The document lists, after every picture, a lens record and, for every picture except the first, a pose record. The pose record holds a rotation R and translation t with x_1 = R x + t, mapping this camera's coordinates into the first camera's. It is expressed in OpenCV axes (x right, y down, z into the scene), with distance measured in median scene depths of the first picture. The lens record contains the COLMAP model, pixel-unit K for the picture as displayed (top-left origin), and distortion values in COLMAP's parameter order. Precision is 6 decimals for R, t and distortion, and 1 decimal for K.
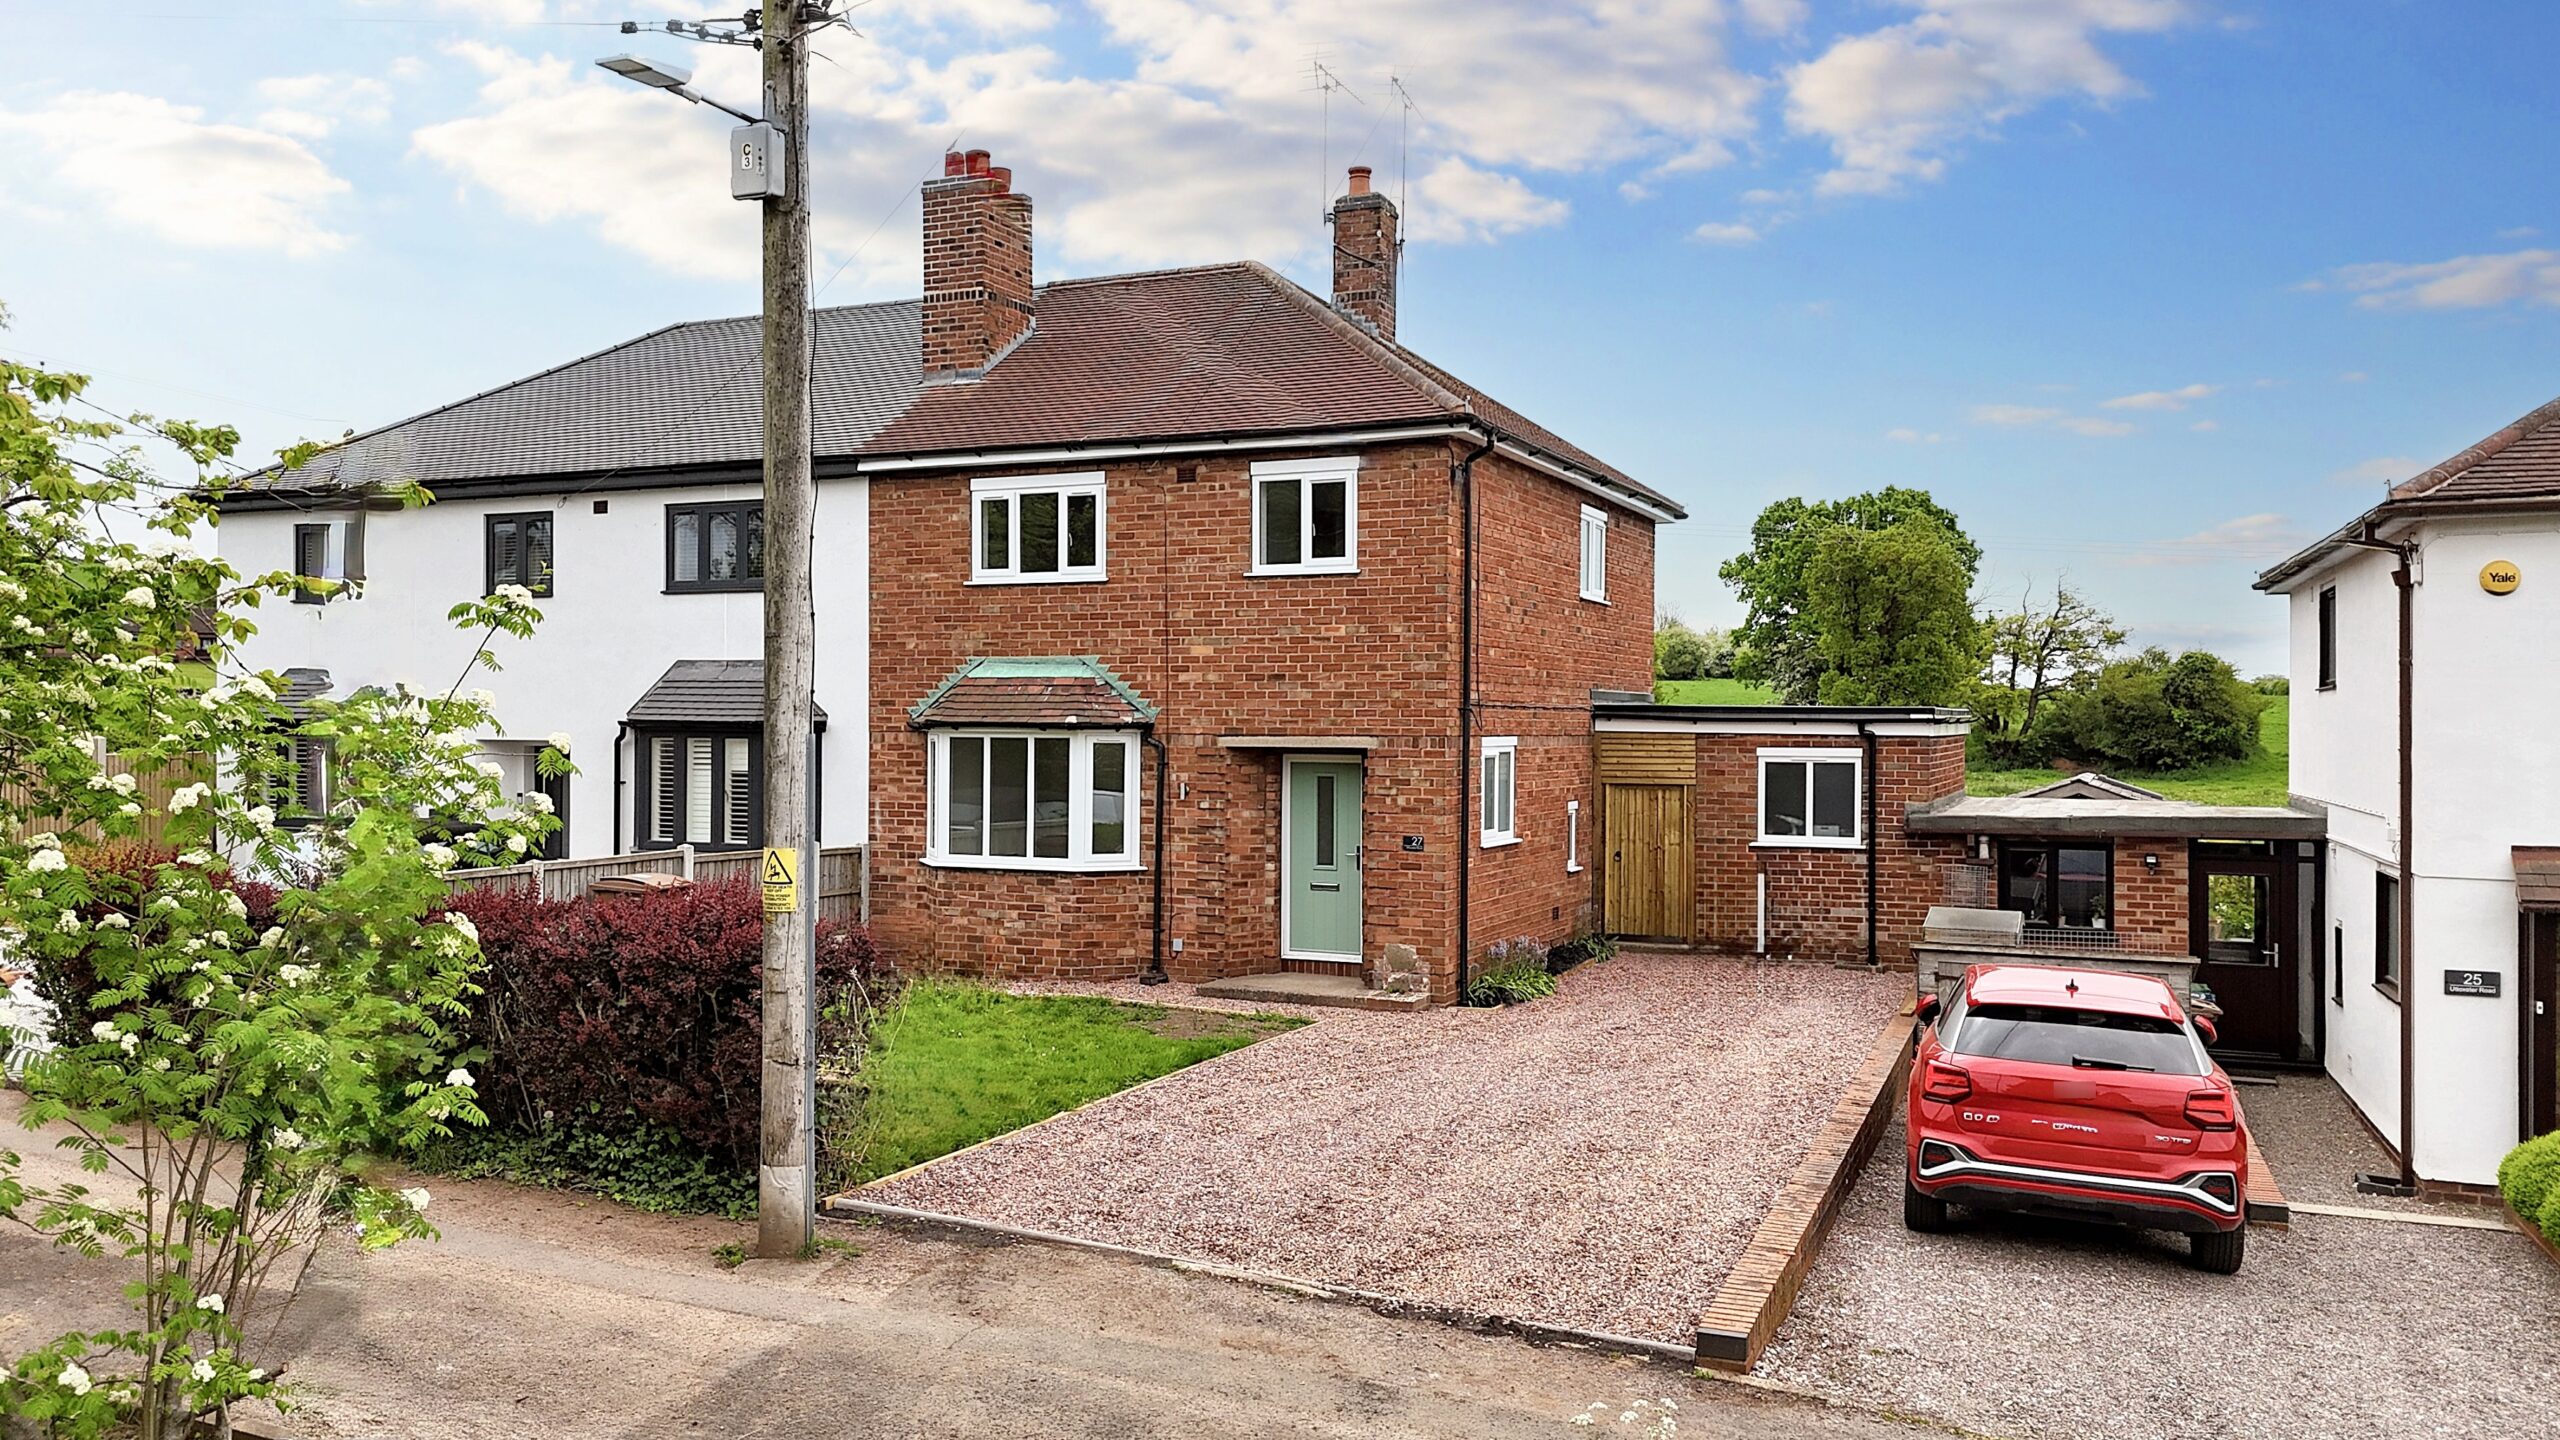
lens RADIAL K [[2010.3, 0, 1285.9], [0, 2010.3, 633.5], [0, 0, 1]] dist [0.104944, -0.005957]
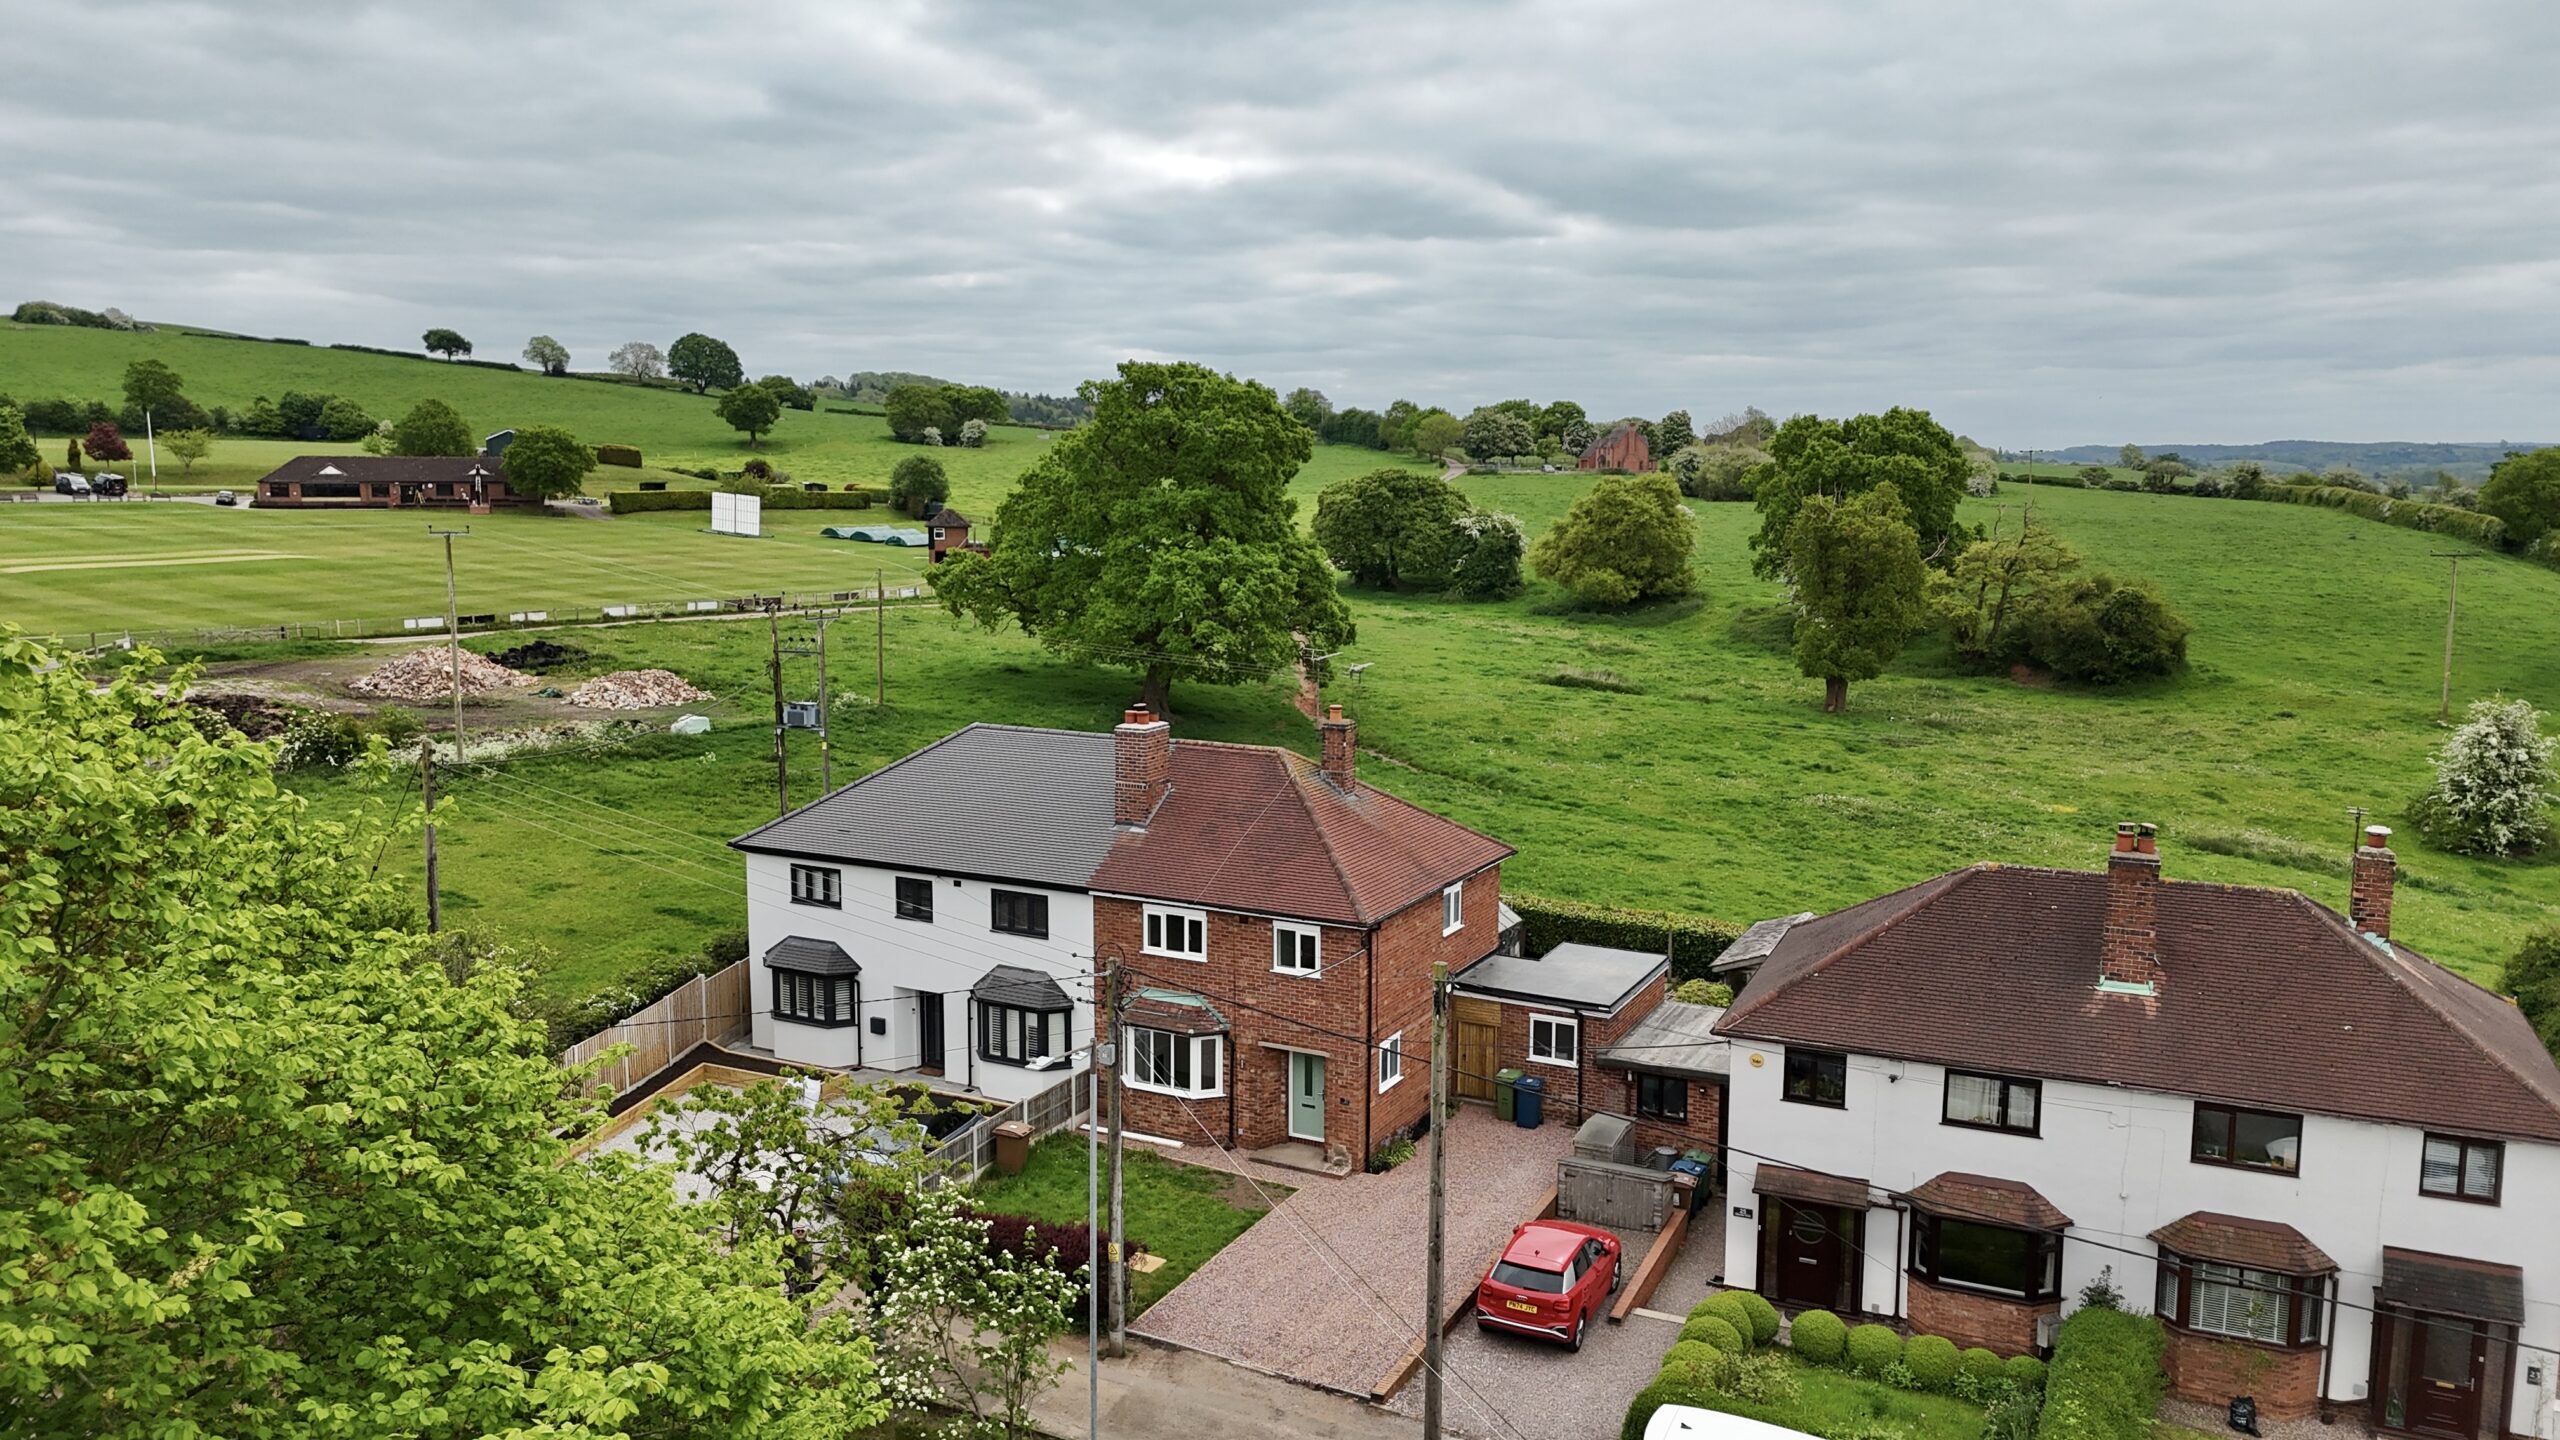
lens RADIAL K [[1767.2, 0, 1280.0], [0, 1767.2, 720.0], [0, 0, 1]] dist [0.090703, 0.001727]
pose [[0.998949, 0.003612, -0.045697, 0.073484], [0.001628, 0.993465, 0.114122, -0.496793], [0.045811, -0.114077, 0.992415, -0.835197]]
